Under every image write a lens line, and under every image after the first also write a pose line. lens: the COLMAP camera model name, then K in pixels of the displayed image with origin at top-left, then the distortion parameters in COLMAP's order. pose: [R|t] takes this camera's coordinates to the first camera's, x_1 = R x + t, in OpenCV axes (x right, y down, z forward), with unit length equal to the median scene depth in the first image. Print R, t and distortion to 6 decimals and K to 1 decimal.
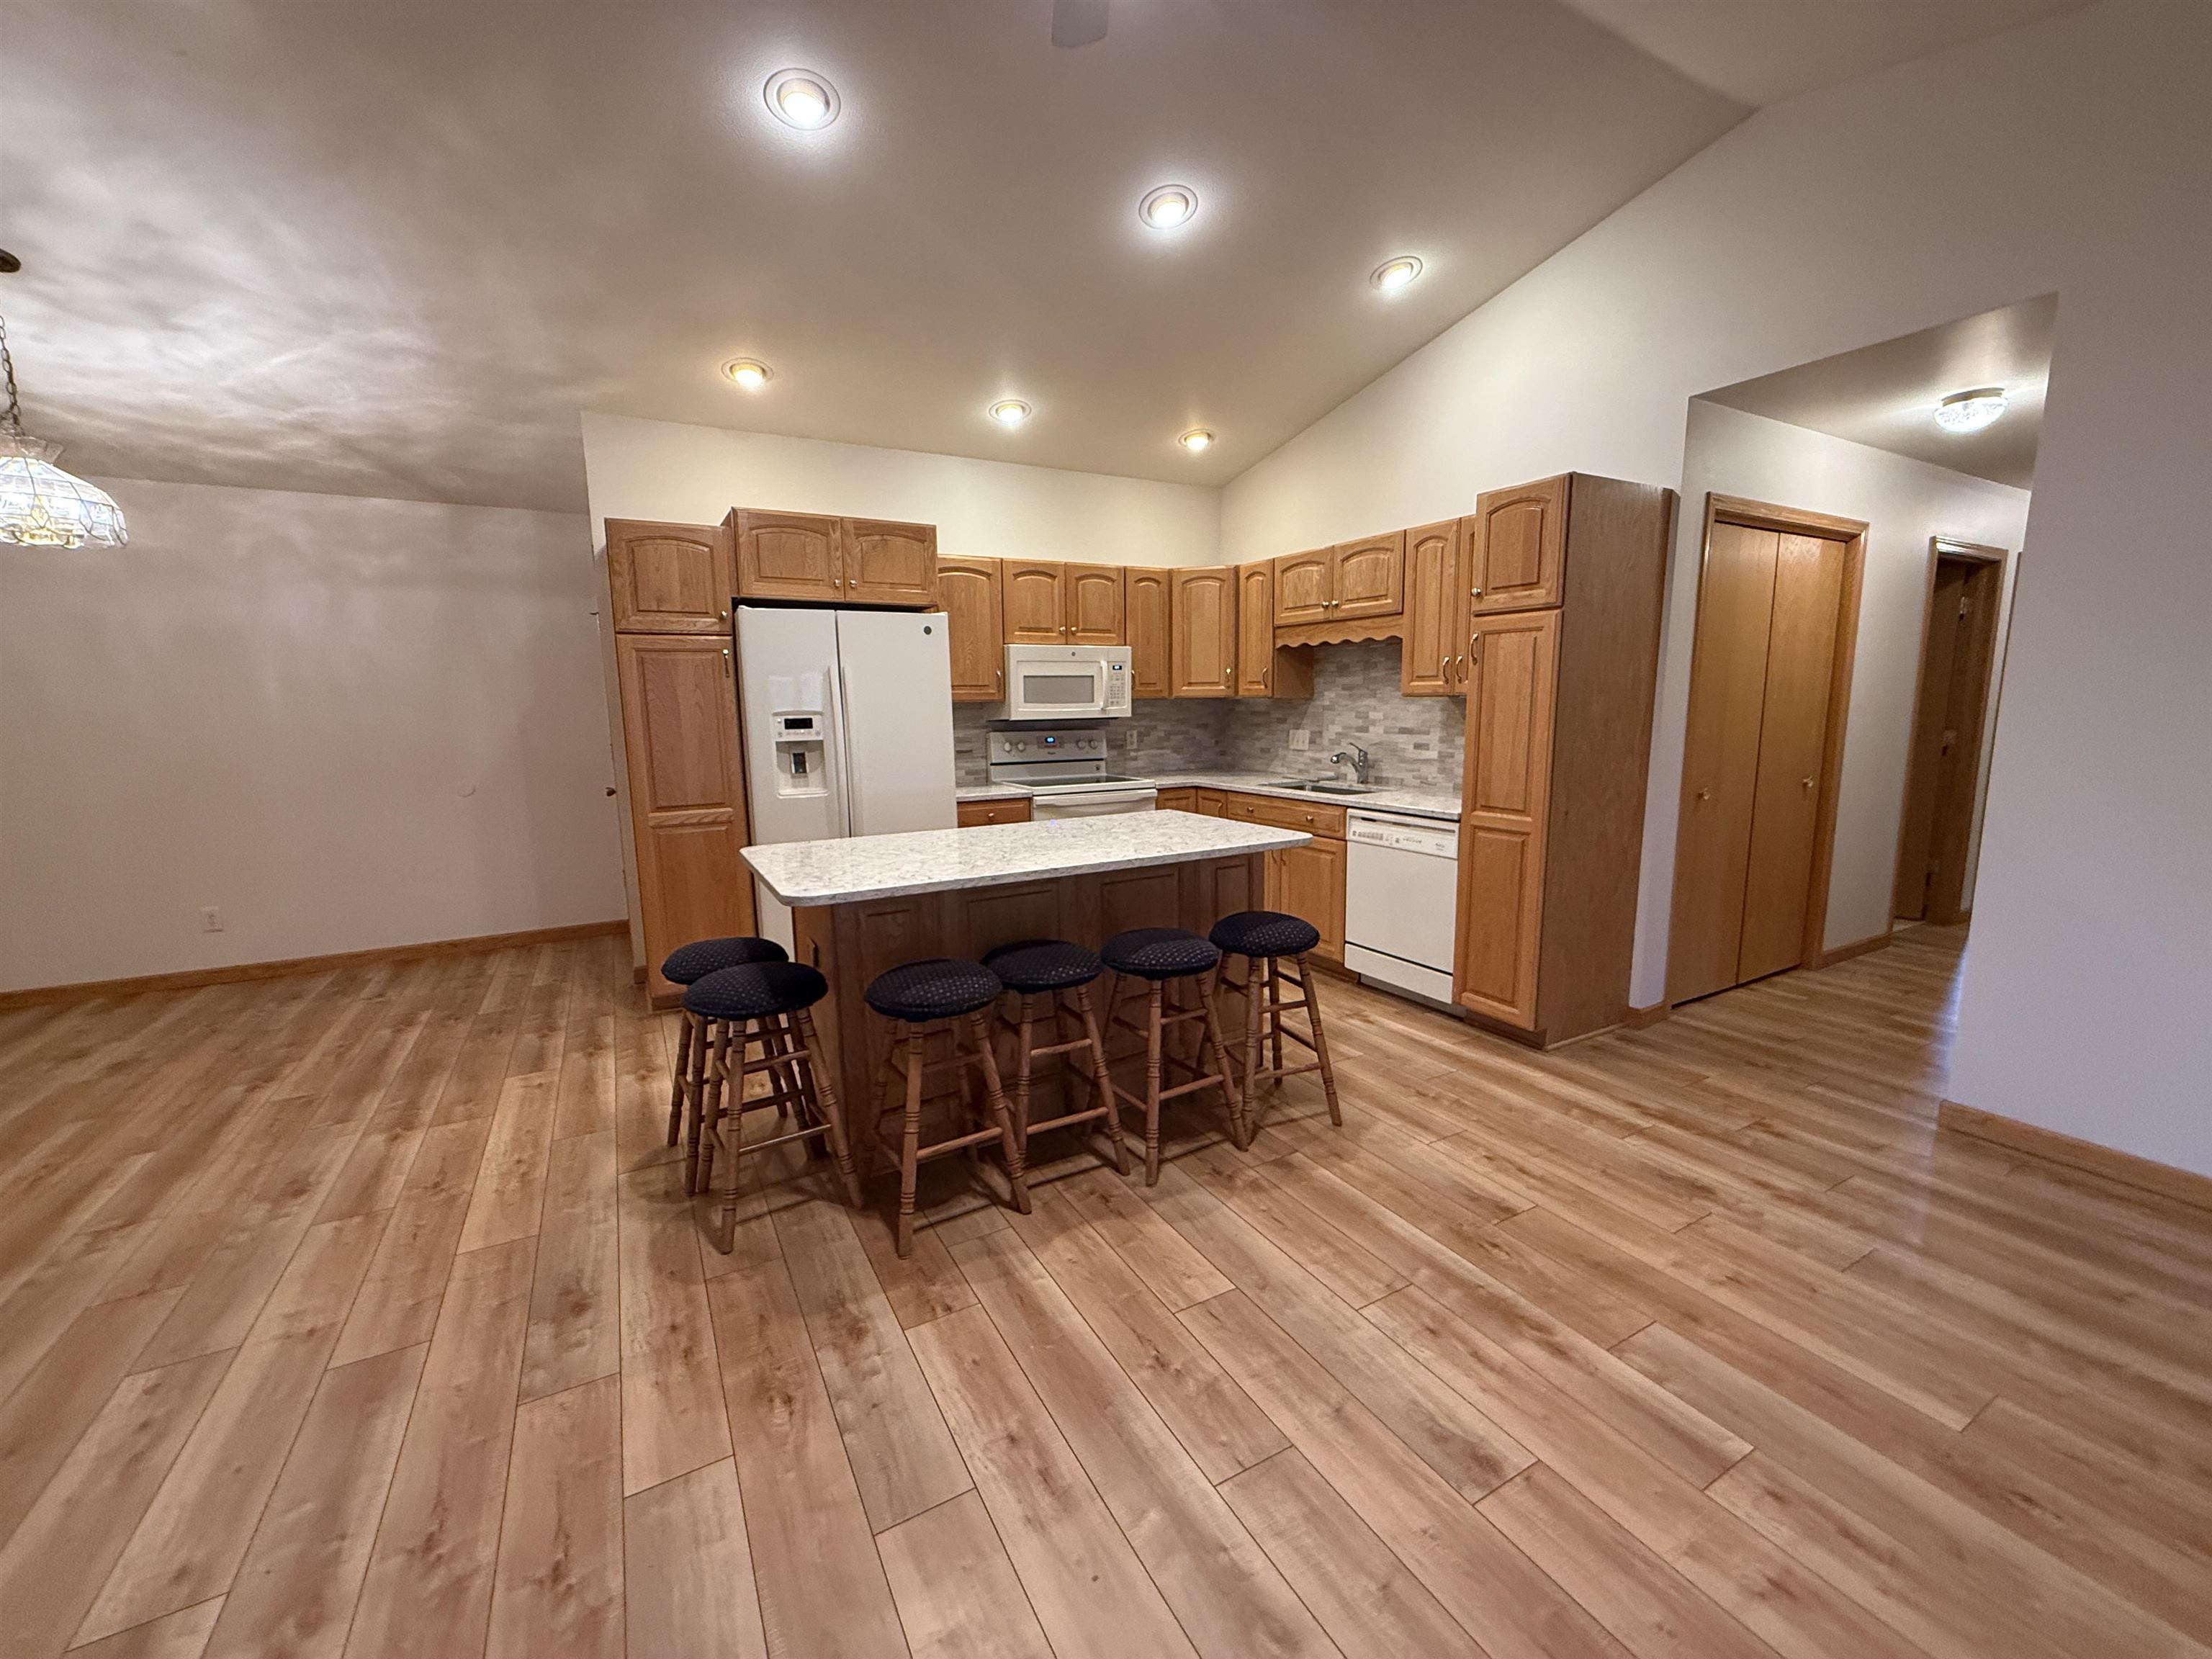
lens RADIAL K [[880.6, 0, 1100.8], [0, 880.6, 831.6], [0, 0, 1]] dist [-0.001403, 0.000064]
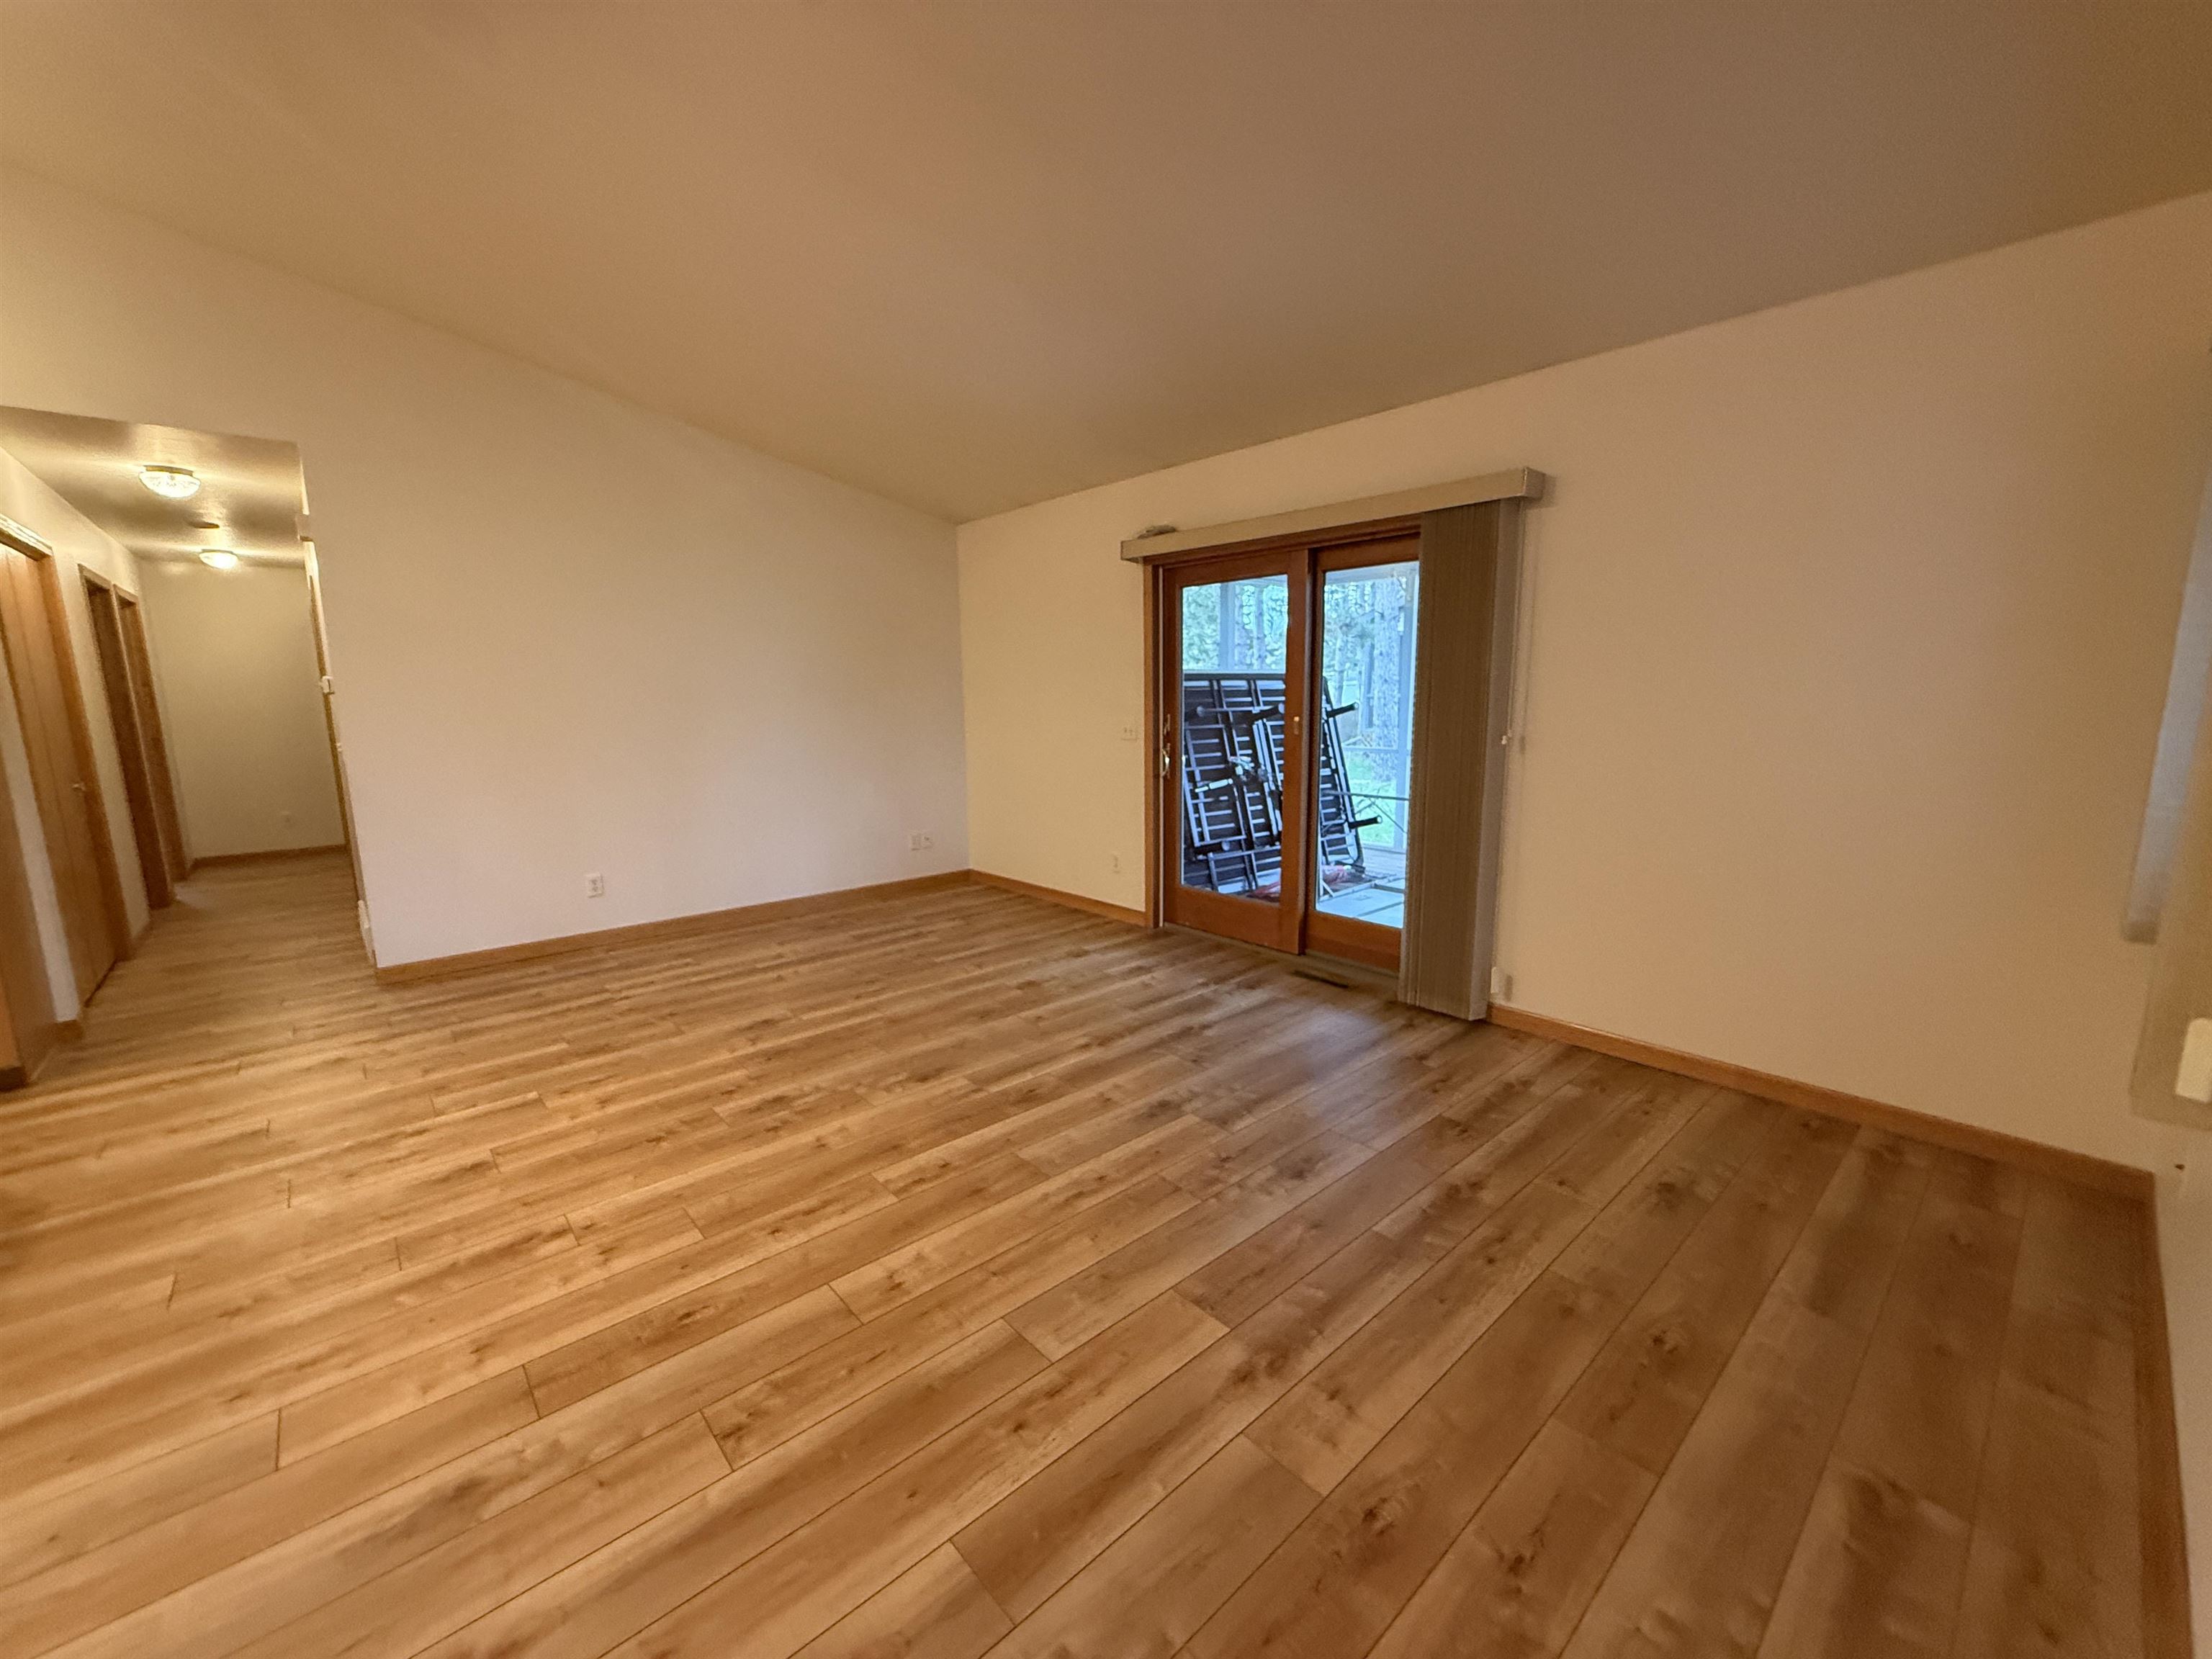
lens RADIAL K [[880.6, 0, 1100.8], [0, 880.6, 831.6], [0, 0, 1]] dist [-0.001403, 0.000064]
pose [[-0.221680, -0.137844, 0.965327, -0.585856], [0.162650, 0.970863, 0.175985, 0.009324], [-0.961459, 0.196023, -0.192801, 0.038754]]
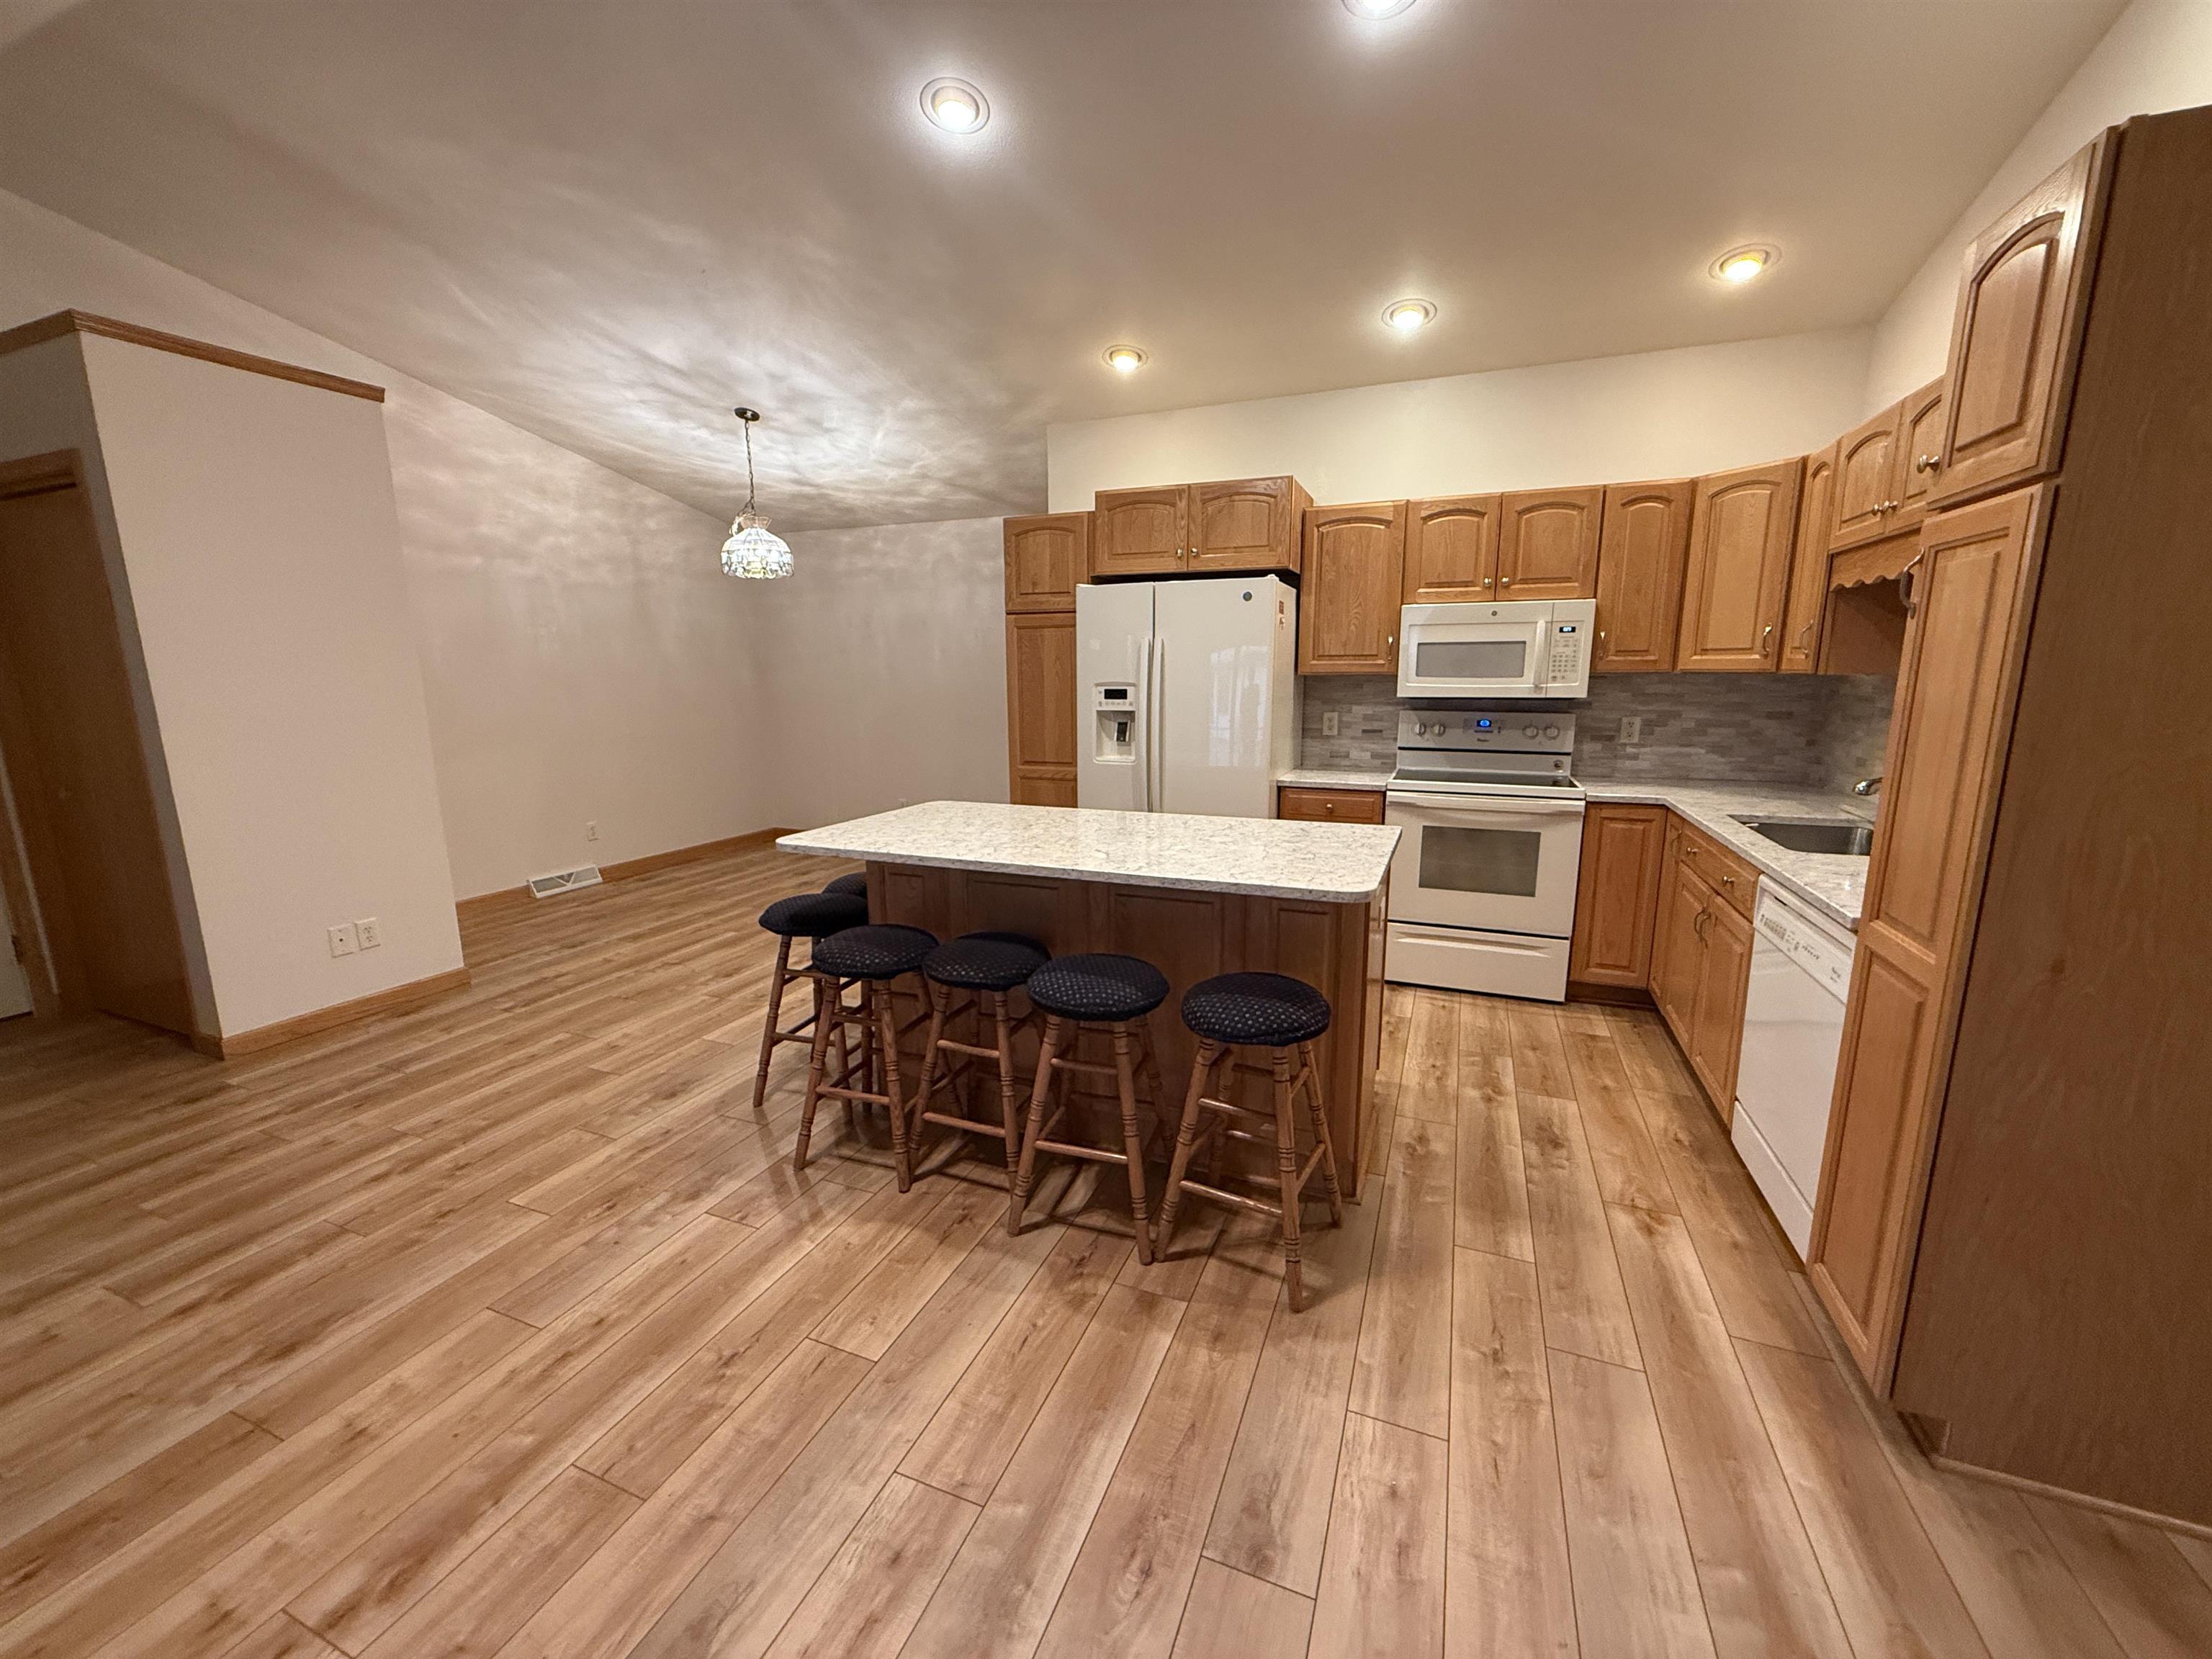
lens RADIAL K [[880.6, 0, 1100.8], [0, 880.6, 831.6], [0, 0, 1]] dist [-0.001403, 0.000064]
pose [[0.625120, 0.153023, -0.765382, 0.519865], [-0.119312, 0.987803, 0.100045, -0.069333], [0.771356, 0.028779, 0.635753, 0.352847]]
